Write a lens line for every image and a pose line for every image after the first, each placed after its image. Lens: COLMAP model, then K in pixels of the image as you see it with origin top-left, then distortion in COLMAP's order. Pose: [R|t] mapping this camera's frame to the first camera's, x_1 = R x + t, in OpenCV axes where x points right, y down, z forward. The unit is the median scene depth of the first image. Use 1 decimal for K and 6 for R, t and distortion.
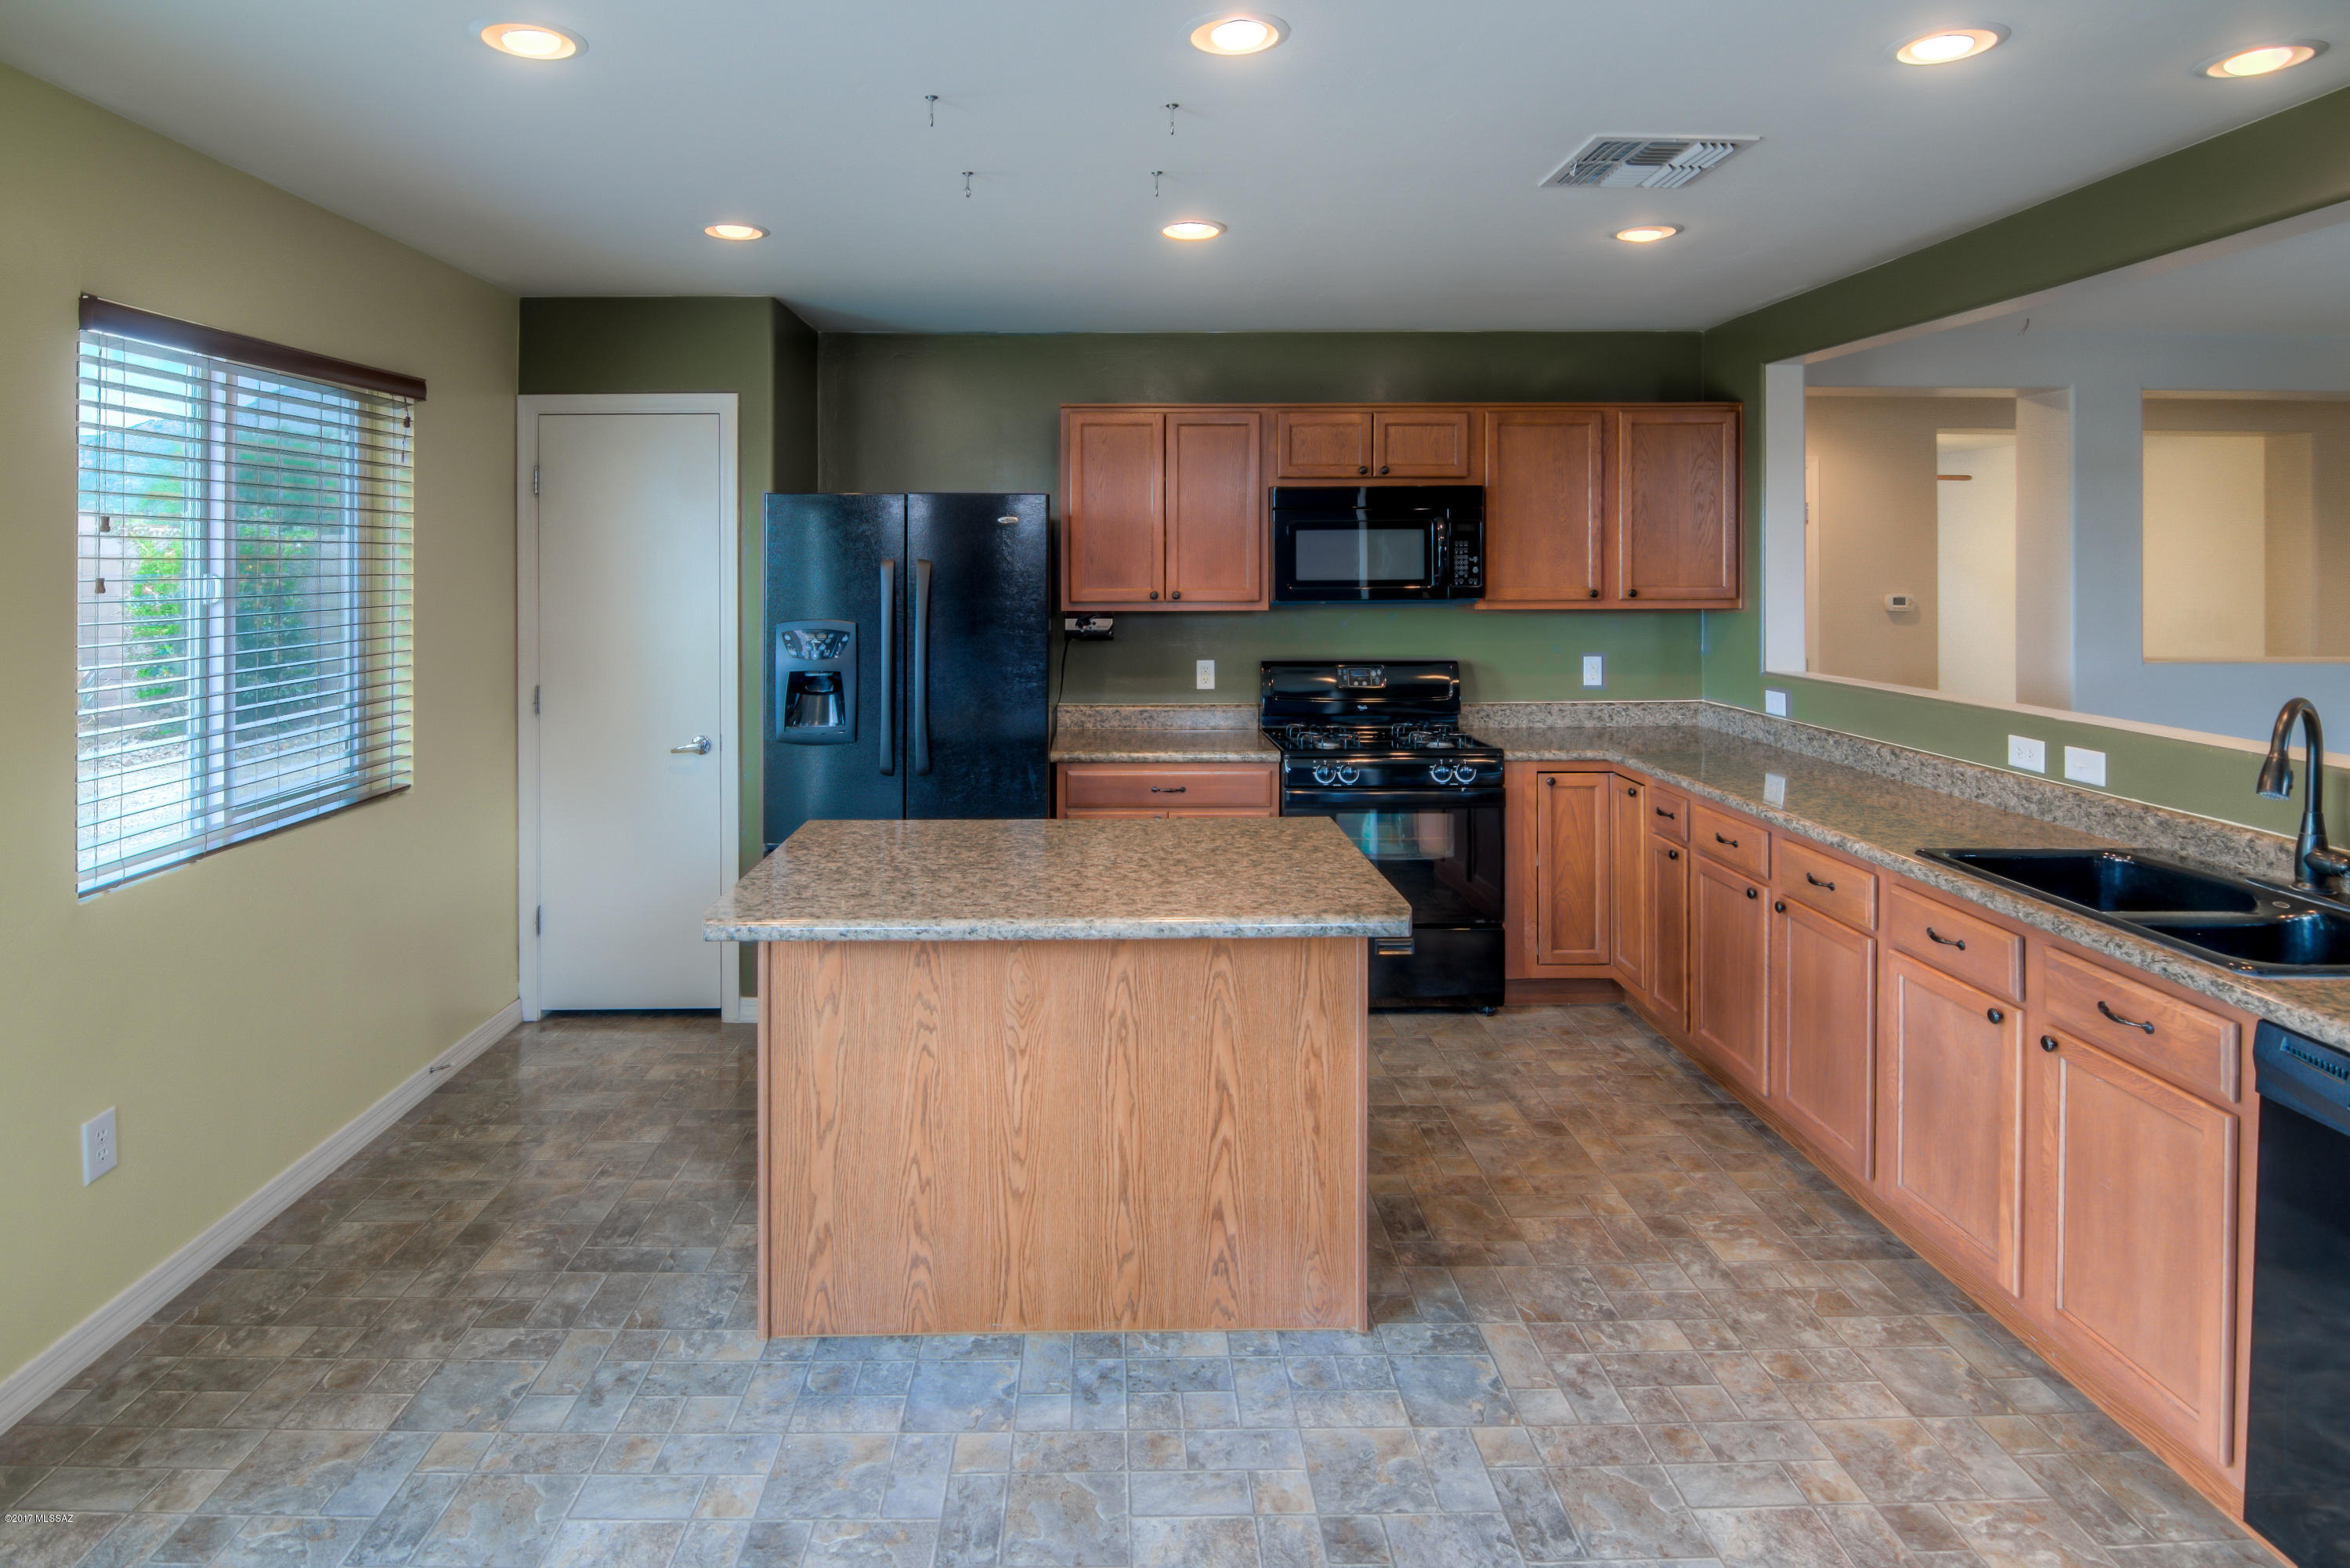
lens RADIAL K [[1239.1, 0, 1120.4], [0, 1239.1, 559.9], [0, 0, 1]] dist [0.003491, -0.010219]
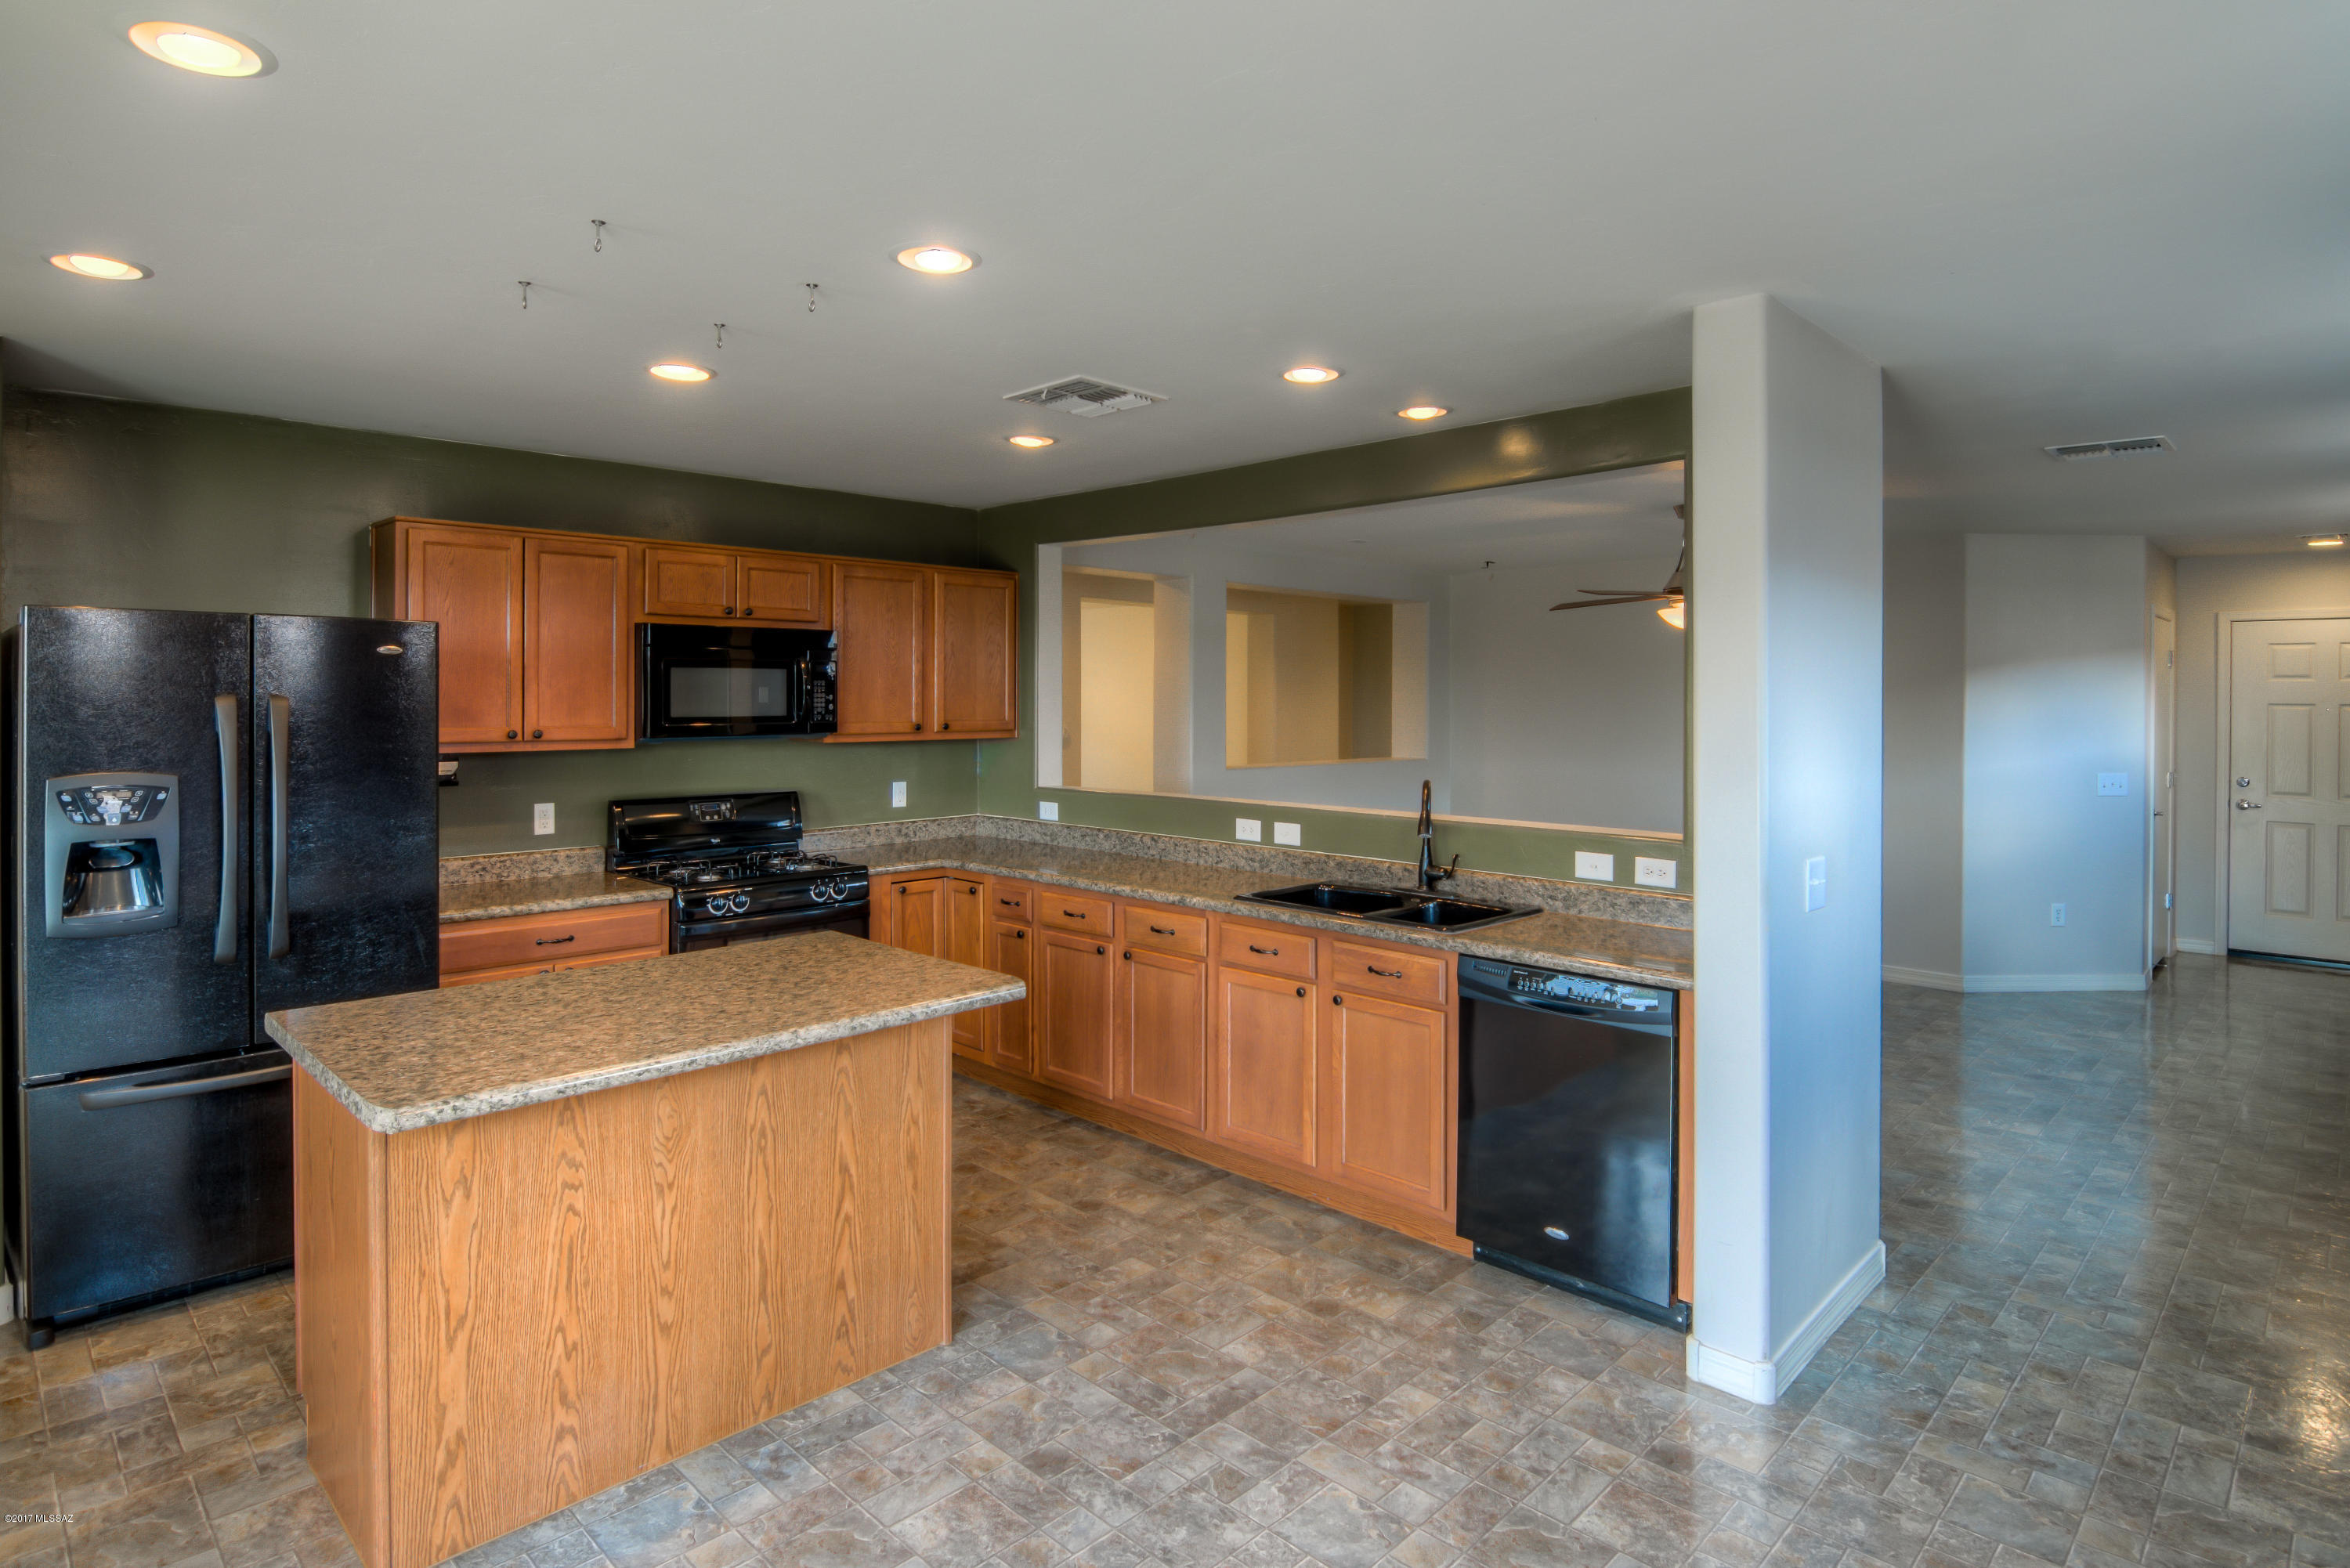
lens RADIAL K [[1252.9, 0, 1173.2], [0, 1252.9, 693.9], [0, 0, 1]] dist [-0.003437, -0.009691]
pose [[0.710999, 0.006247, 0.703165, -0.492891], [-0.005529, 0.999979, -0.003293, -0.002454], [-0.703171, -0.001547, 0.711019, -0.011600]]
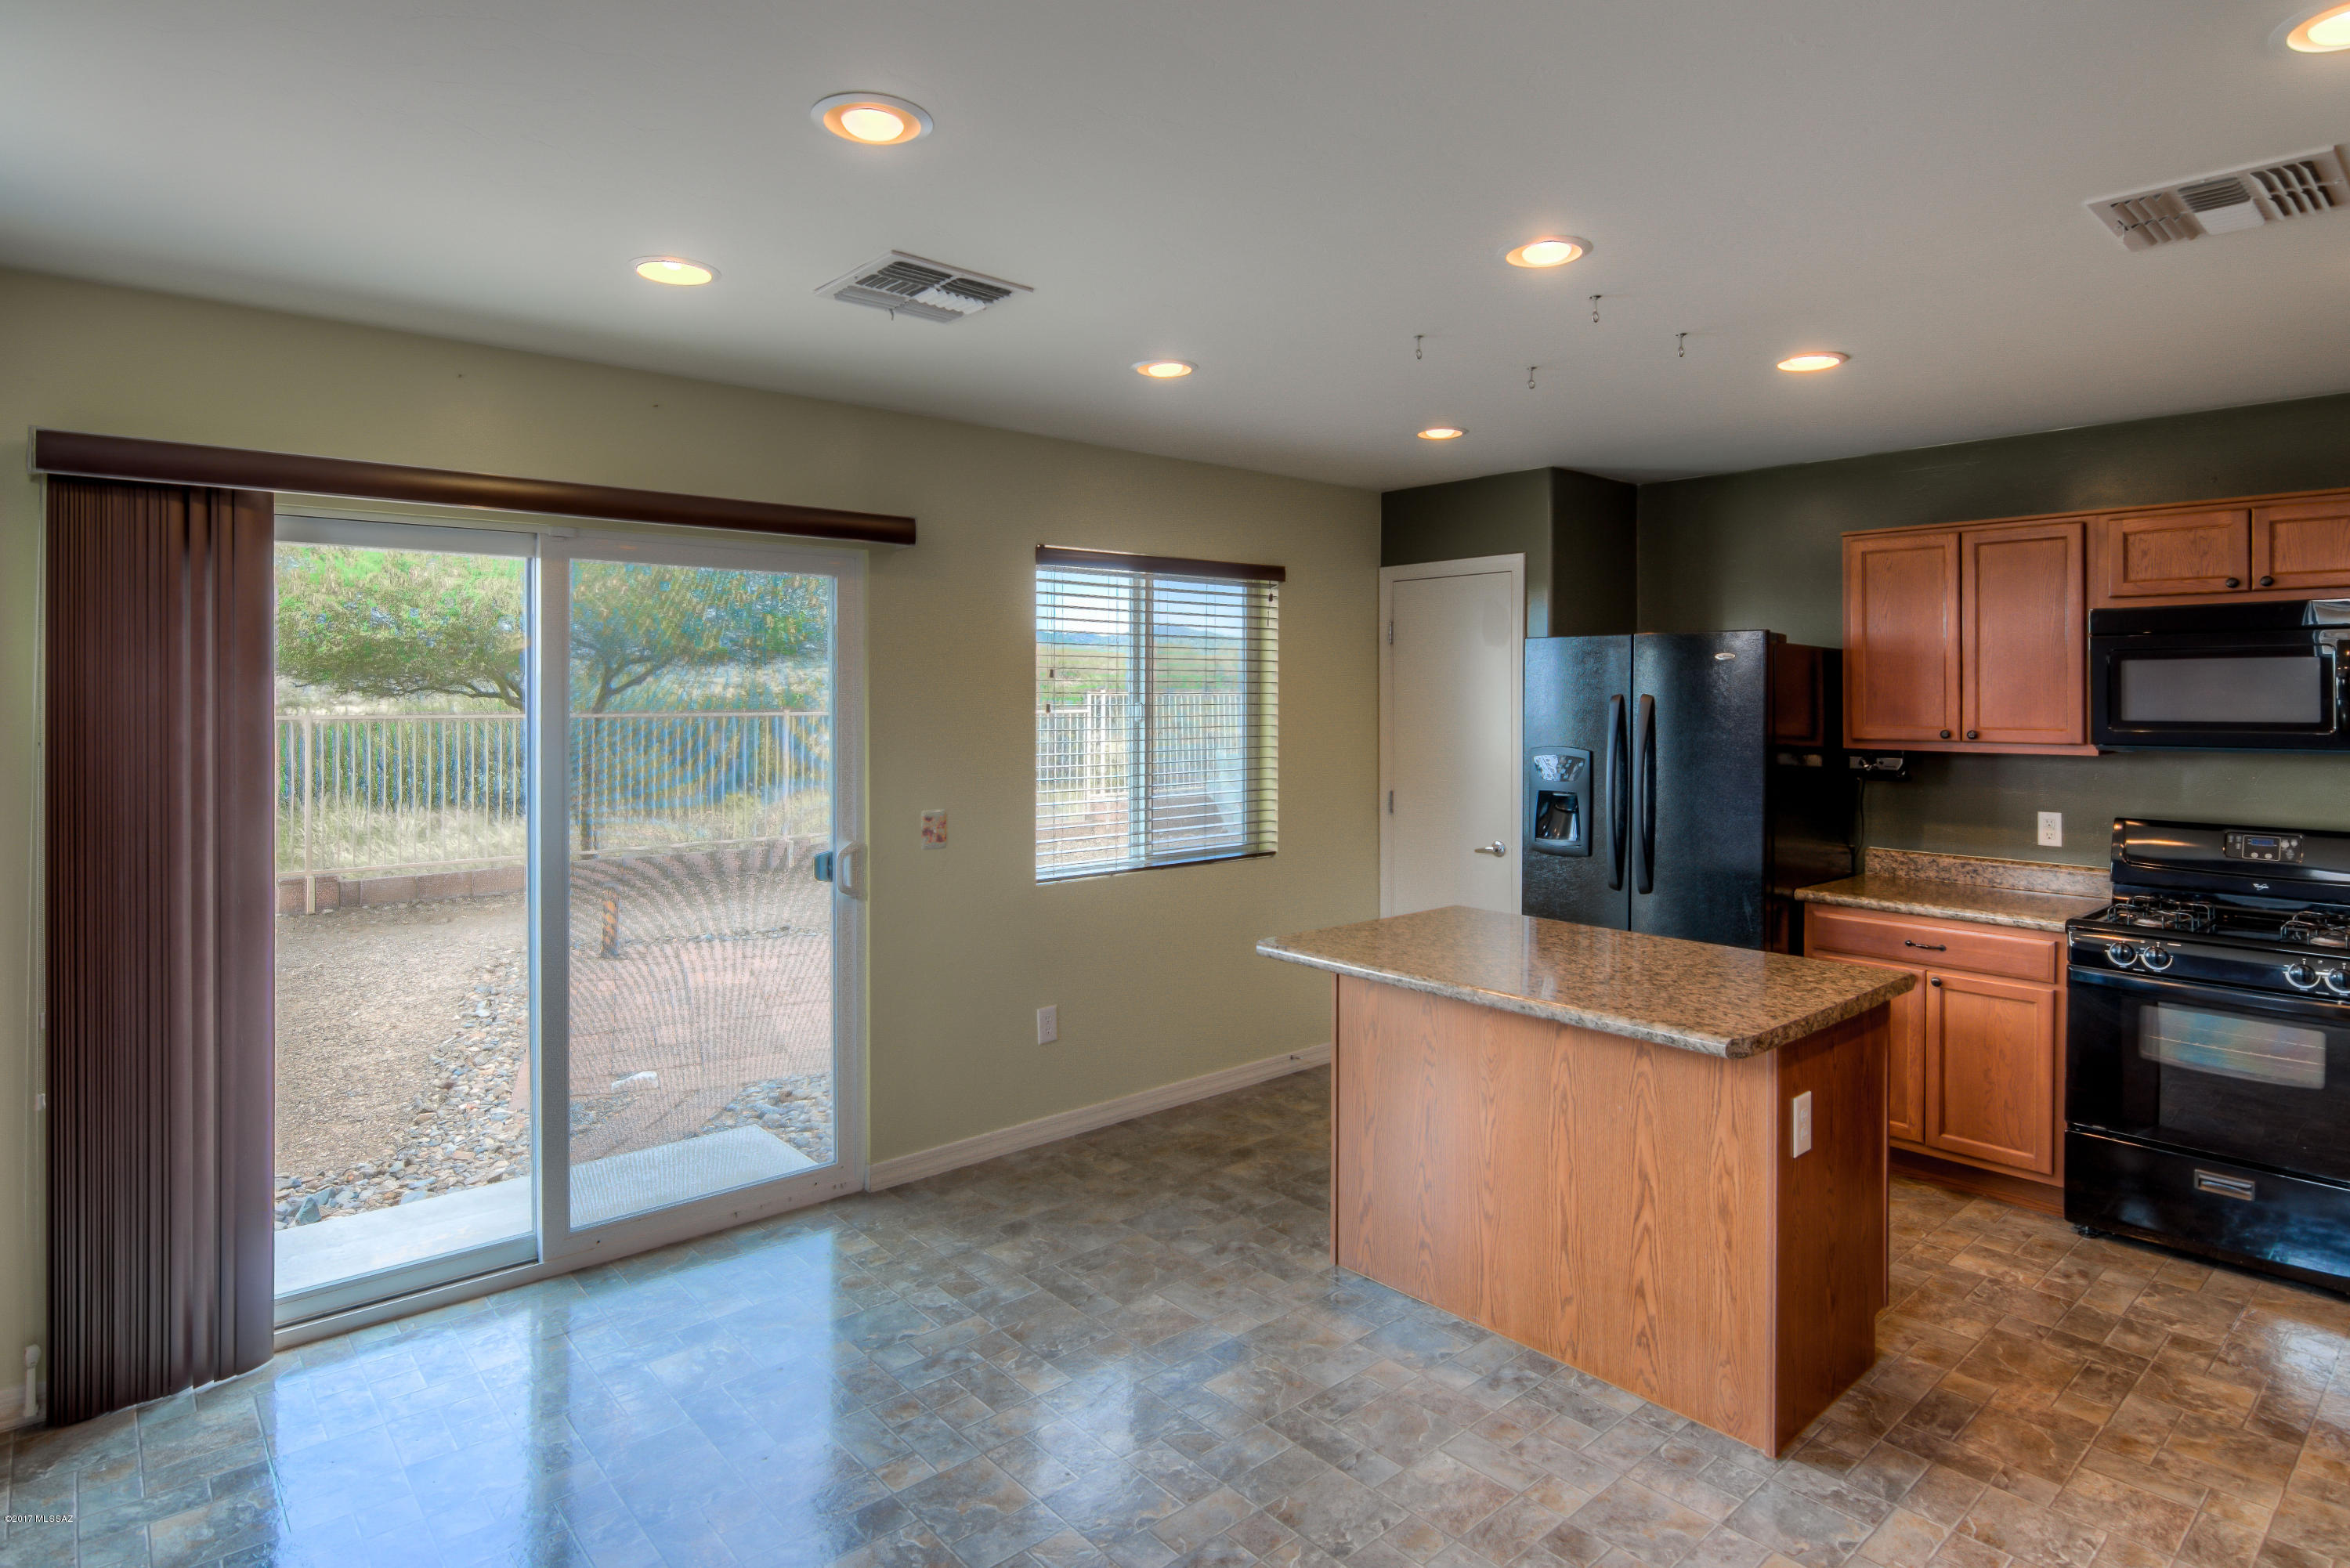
lens RADIAL K [[1276.2, 0, 1219.0], [0, 1276.2, 684.9], [0, 0, 1]] dist [0.001988, -0.011453]
pose [[0.661489, -0.004284, -0.749942, 0.667639], [0.000567, 0.999986, -0.005212, -0.005418], [0.749955, 0.003023, 0.661482, -0.031436]]
